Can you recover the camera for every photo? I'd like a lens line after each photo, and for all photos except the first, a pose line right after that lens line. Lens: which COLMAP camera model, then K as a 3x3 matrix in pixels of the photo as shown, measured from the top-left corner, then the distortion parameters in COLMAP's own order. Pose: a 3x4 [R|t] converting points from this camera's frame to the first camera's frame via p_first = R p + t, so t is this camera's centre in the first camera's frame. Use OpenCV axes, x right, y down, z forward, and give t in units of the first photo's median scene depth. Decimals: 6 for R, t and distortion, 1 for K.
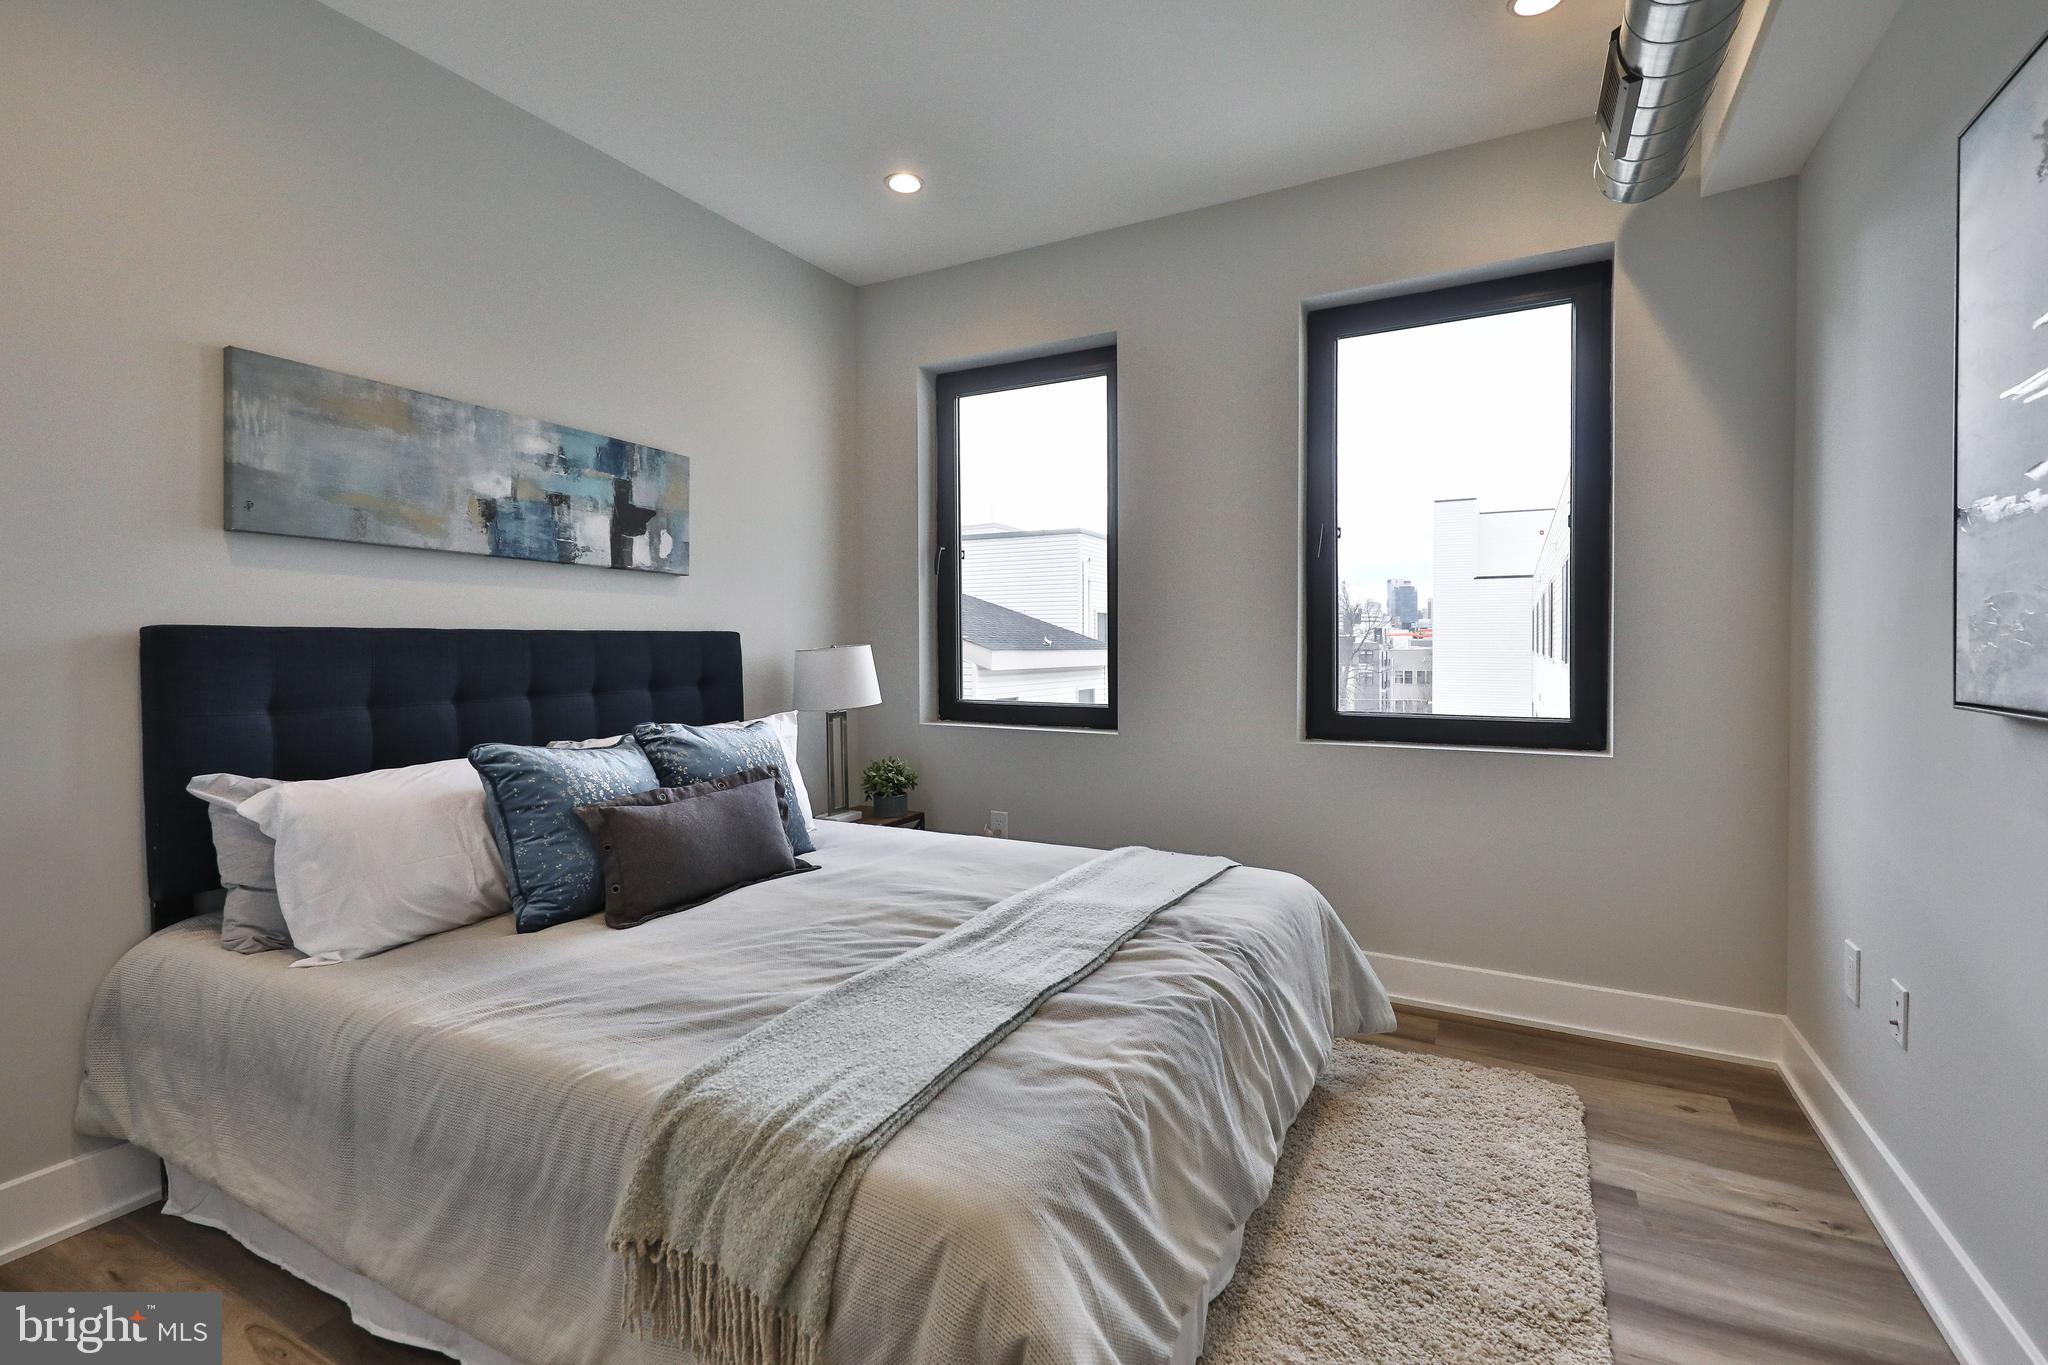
lens RADIAL K [[910.6, 0, 1014.8], [0, 910.6, 675.3], [0, 0, 1]] dist [0.012200, -0.000216]
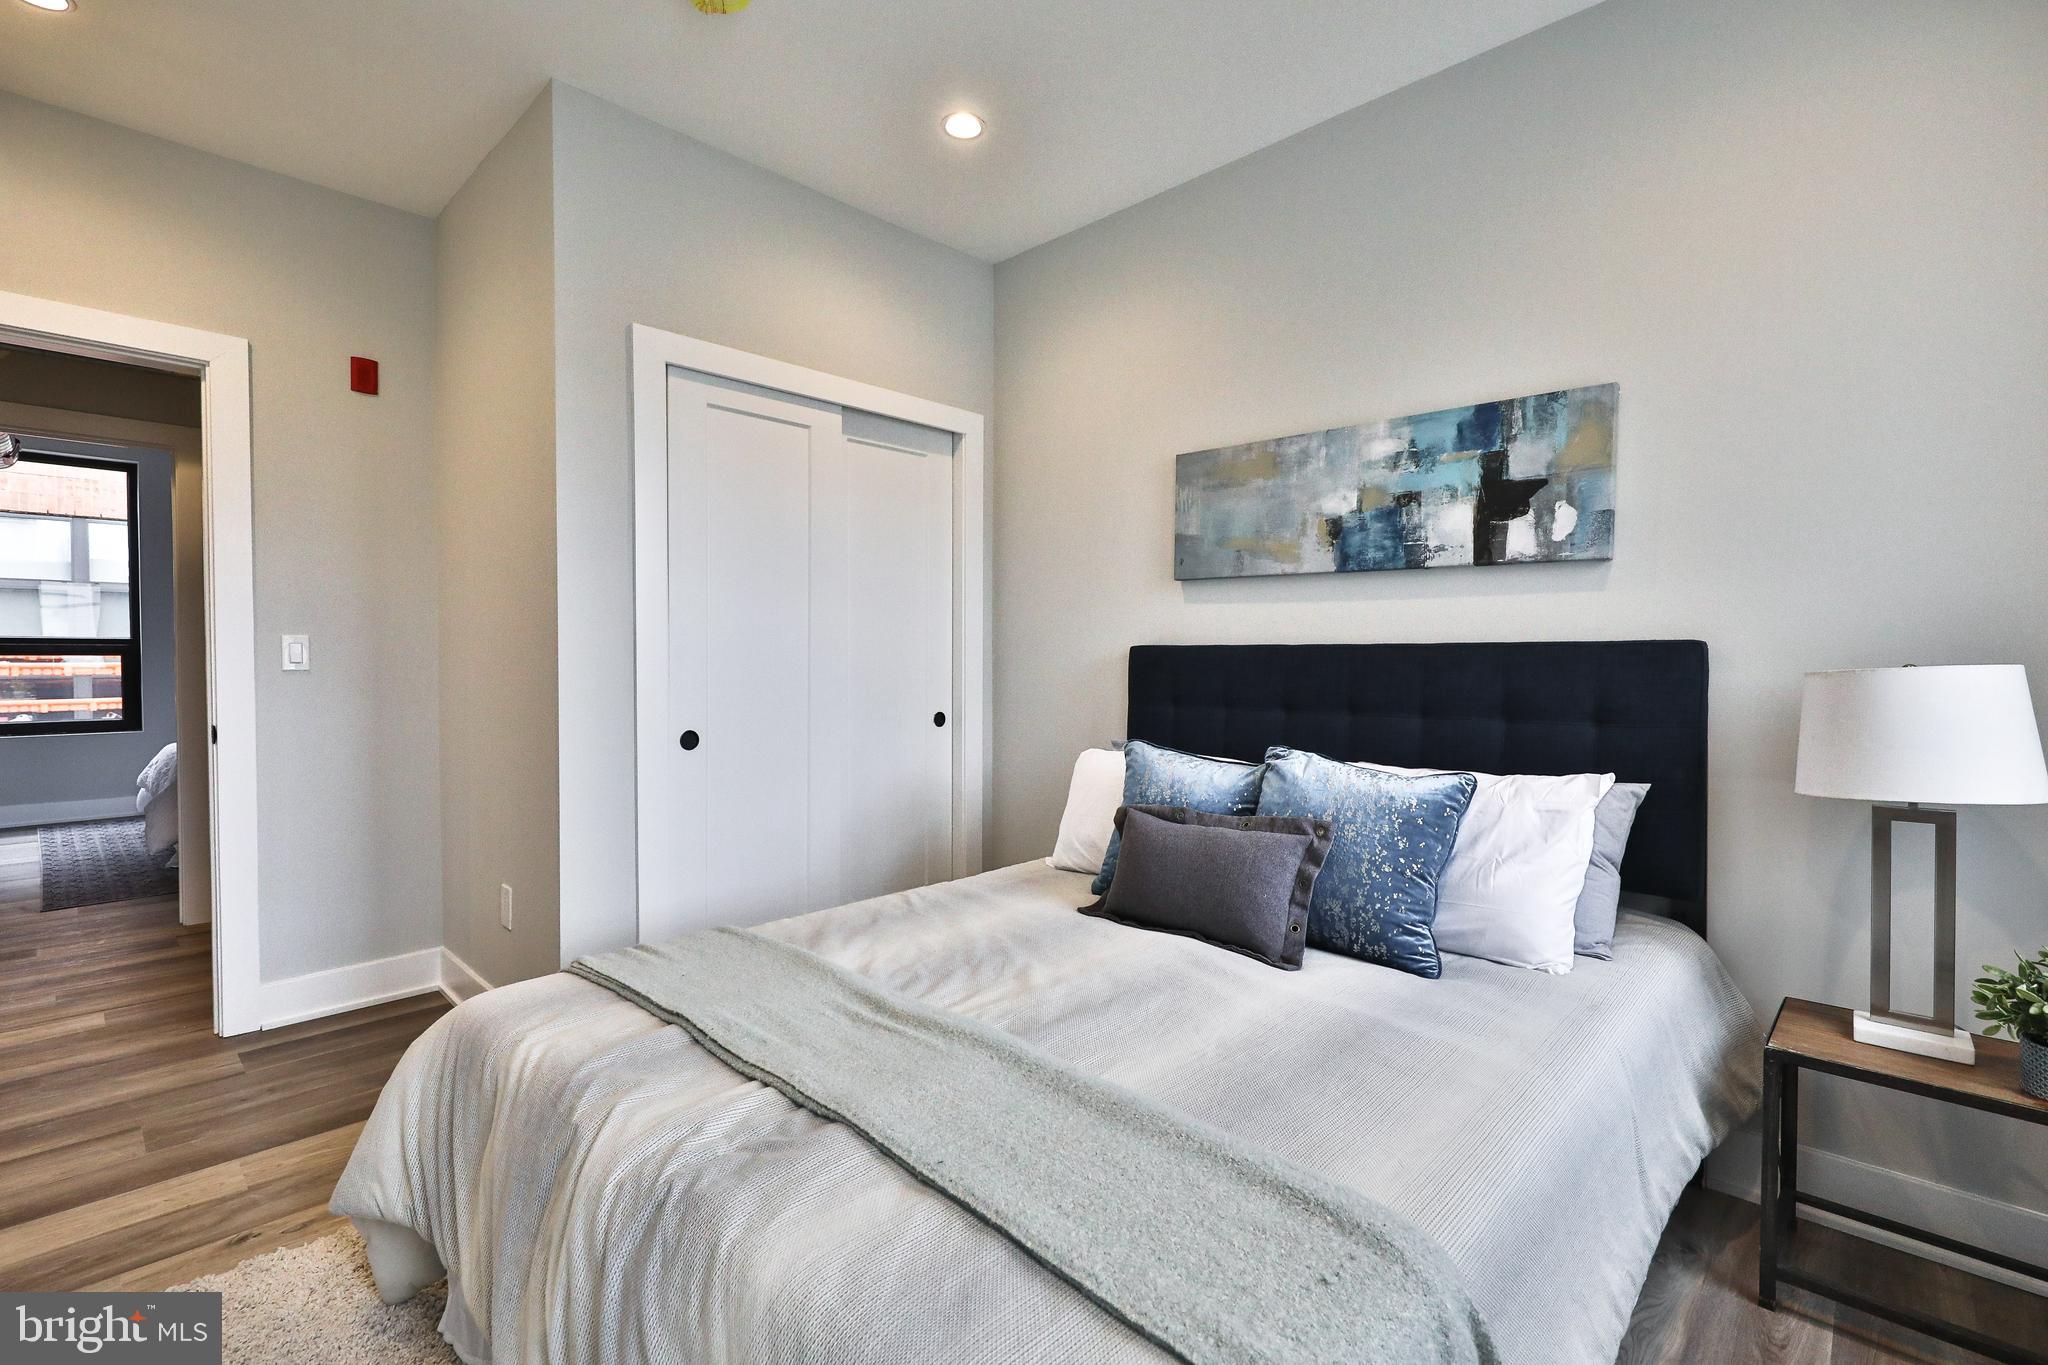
lens RADIAL K [[910.6, 0, 1014.8], [0, 910.6, 675.3], [0, 0, 1]] dist [0.012200, -0.000216]
pose [[-0.267857, 0.021819, -0.963212, 0.493152], [-0.036218, 0.998809, 0.032697, -0.034554], [0.962778, 0.043644, -0.266748, 0.899974]]
